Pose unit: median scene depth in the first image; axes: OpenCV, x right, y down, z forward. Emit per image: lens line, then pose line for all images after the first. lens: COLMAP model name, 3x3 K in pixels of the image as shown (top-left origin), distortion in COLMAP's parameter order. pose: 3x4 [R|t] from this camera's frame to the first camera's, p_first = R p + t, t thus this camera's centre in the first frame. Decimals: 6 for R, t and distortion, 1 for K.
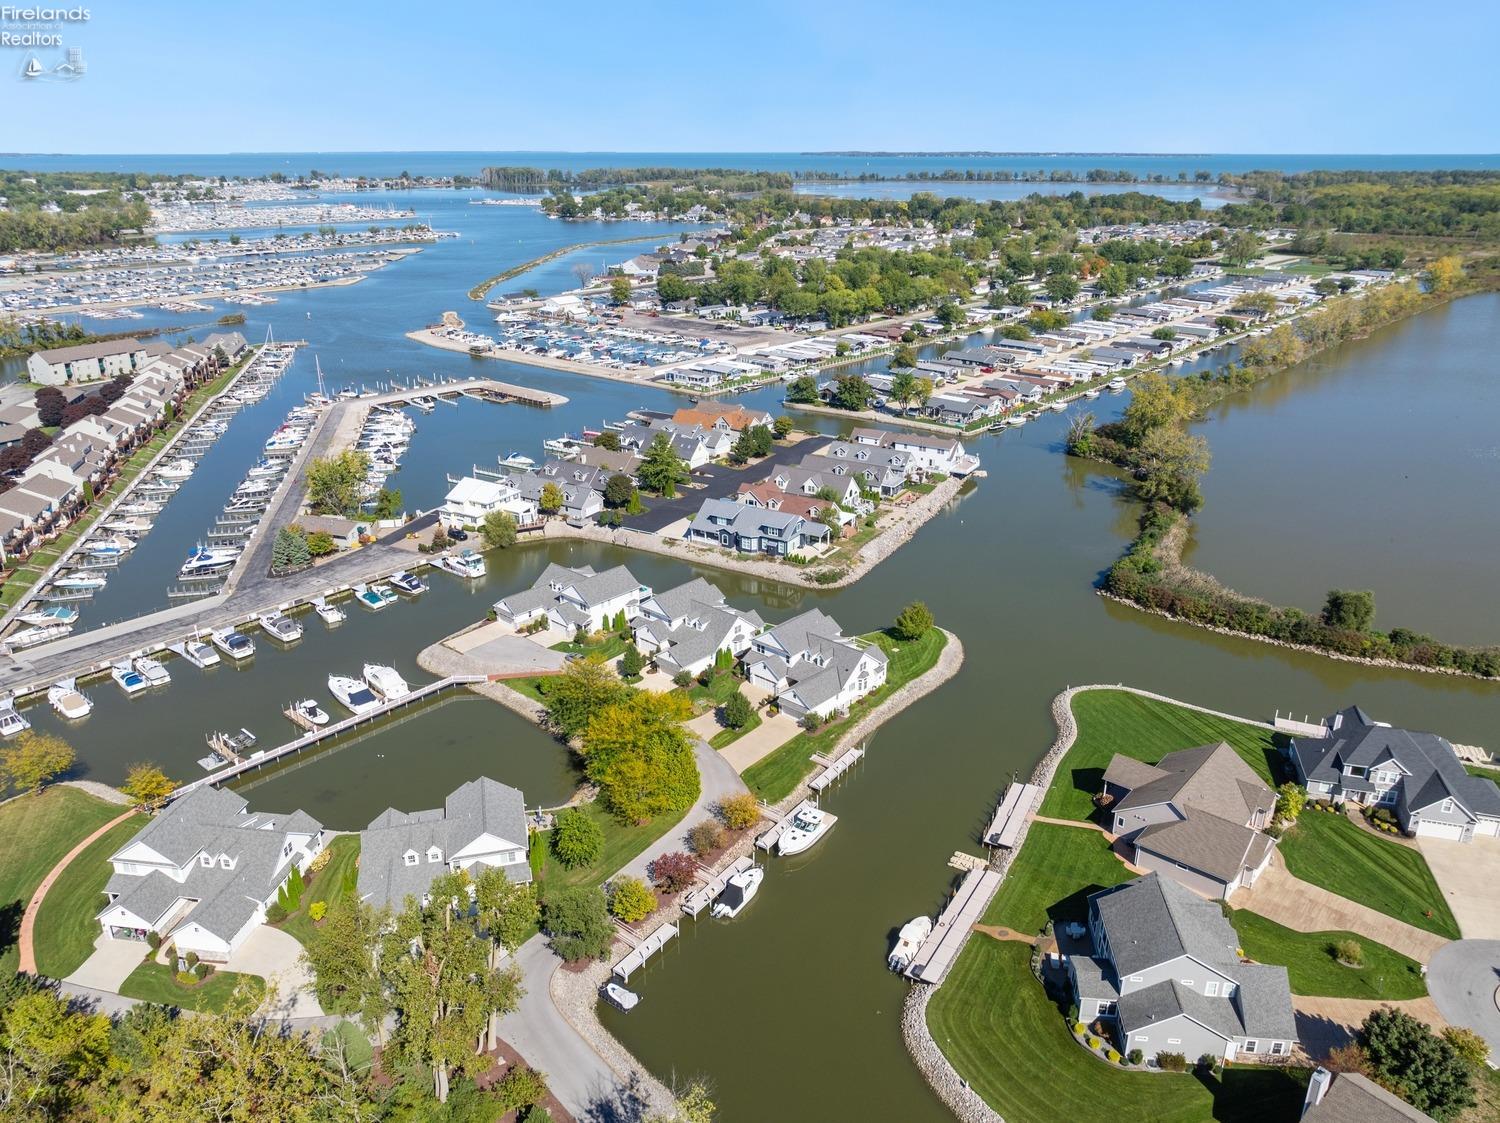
lens RADIAL K [[1052.7, 0, 750.0], [0, 1052.7, 561.5], [0, 0, 1]] dist [-0.006891, -0.002854]
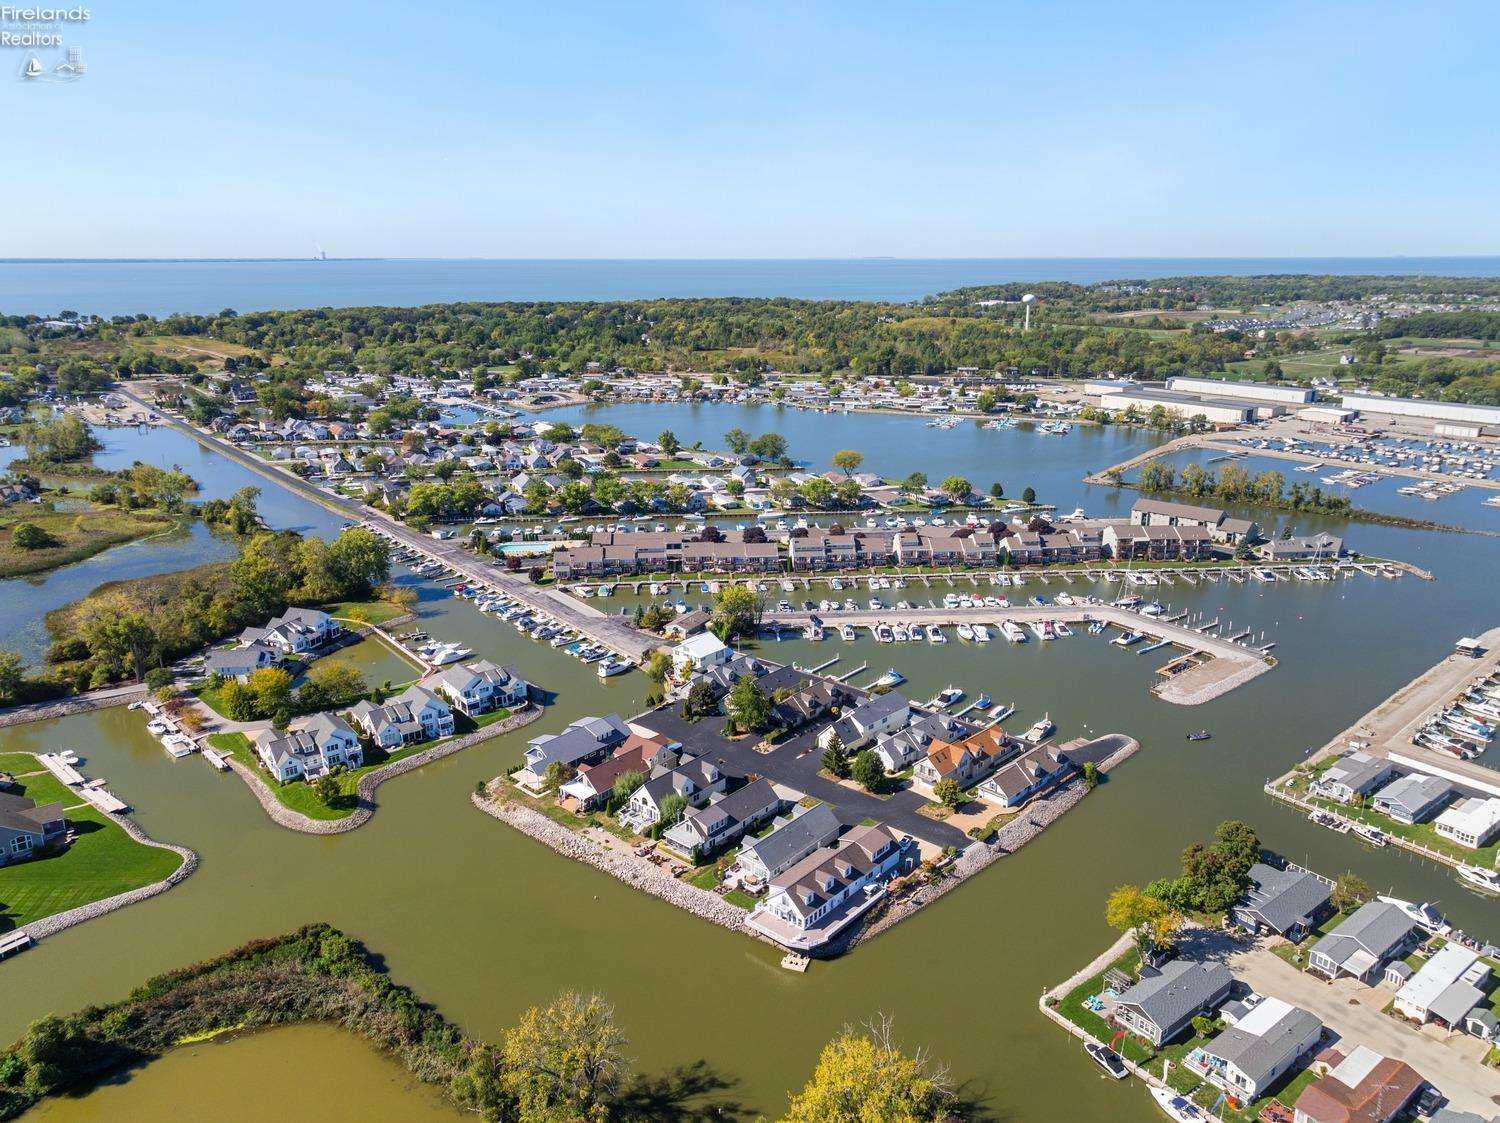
lens RADIAL K [[1064.1, 0, 750.0], [0, 1064.1, 561.5], [0, 0, 1]] dist [-0.000772, 0.007133]
pose [[-0.176047, 0.277327, -0.944509, 0.986243], [-0.354276, 0.877351, 0.323642, -0.637917], [0.918420, 0.391593, -0.056205, 1.186156]]
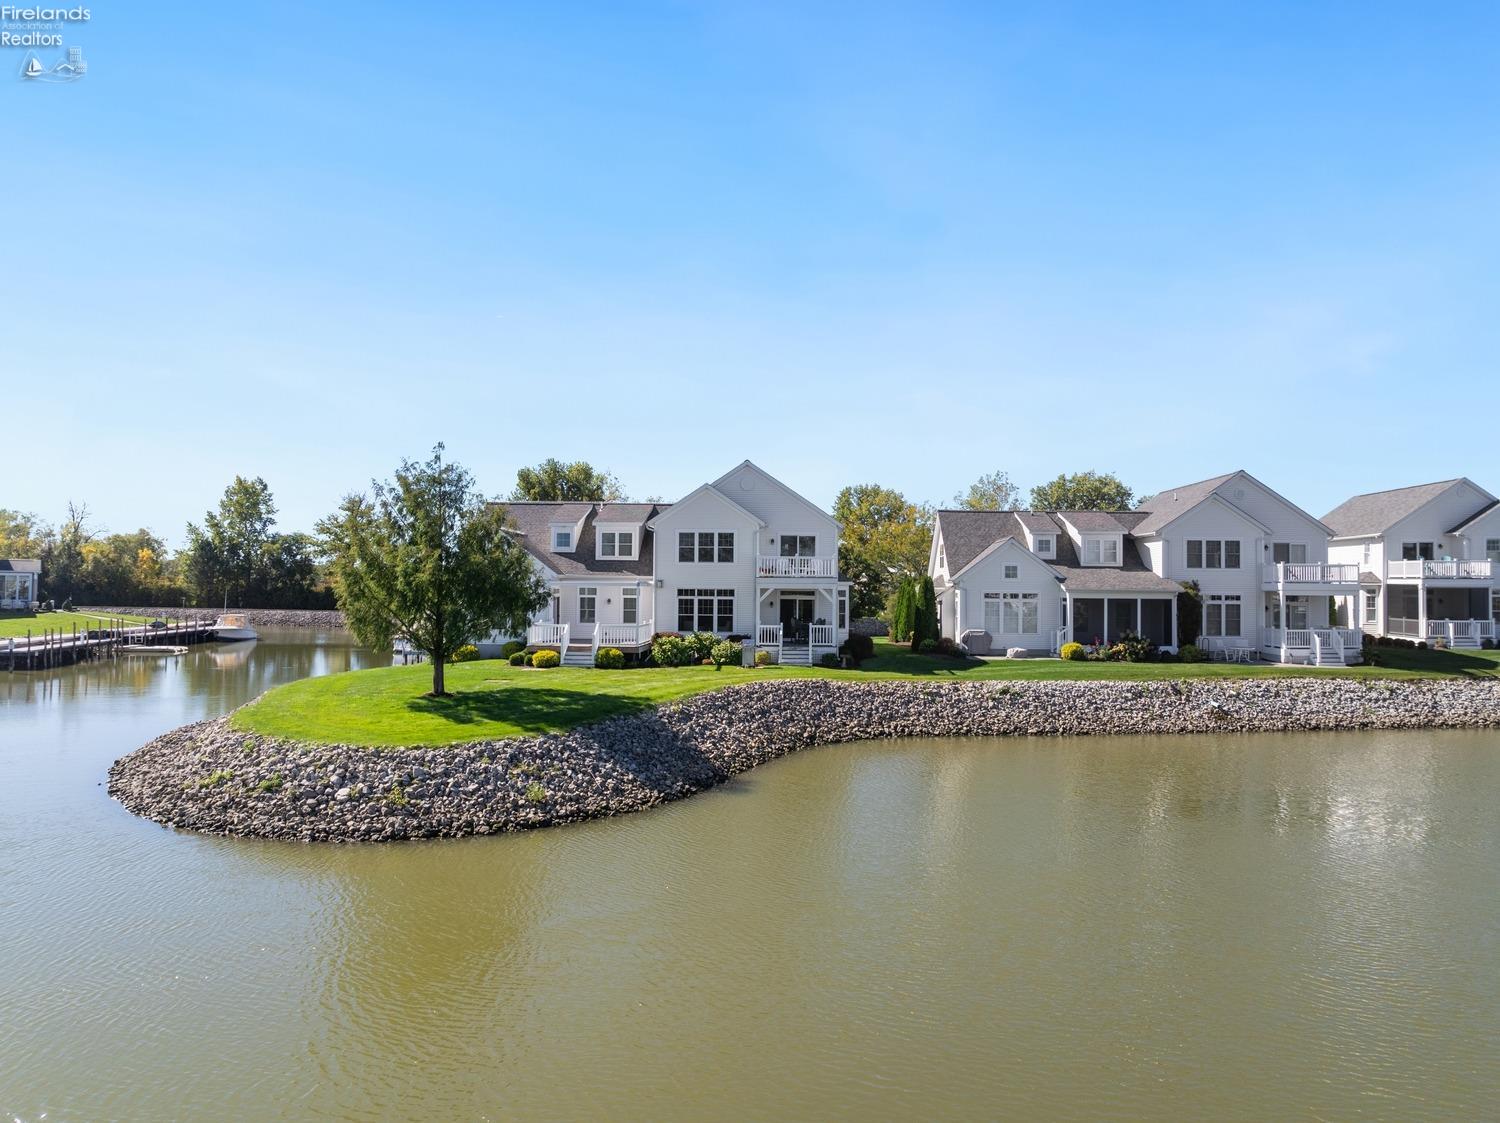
lens RADIAL K [[1069.4, 0, 750.0], [0, 1069.4, 561.5], [0, 0, 1]] dist [-0.039949, 0.000019]
pose [[-0.778940, -0.021540, -0.626728, 0.190024], [-0.235470, 0.936325, 0.260478, -0.004064], [0.581211, 0.350472, -0.734414, 0.964017]]
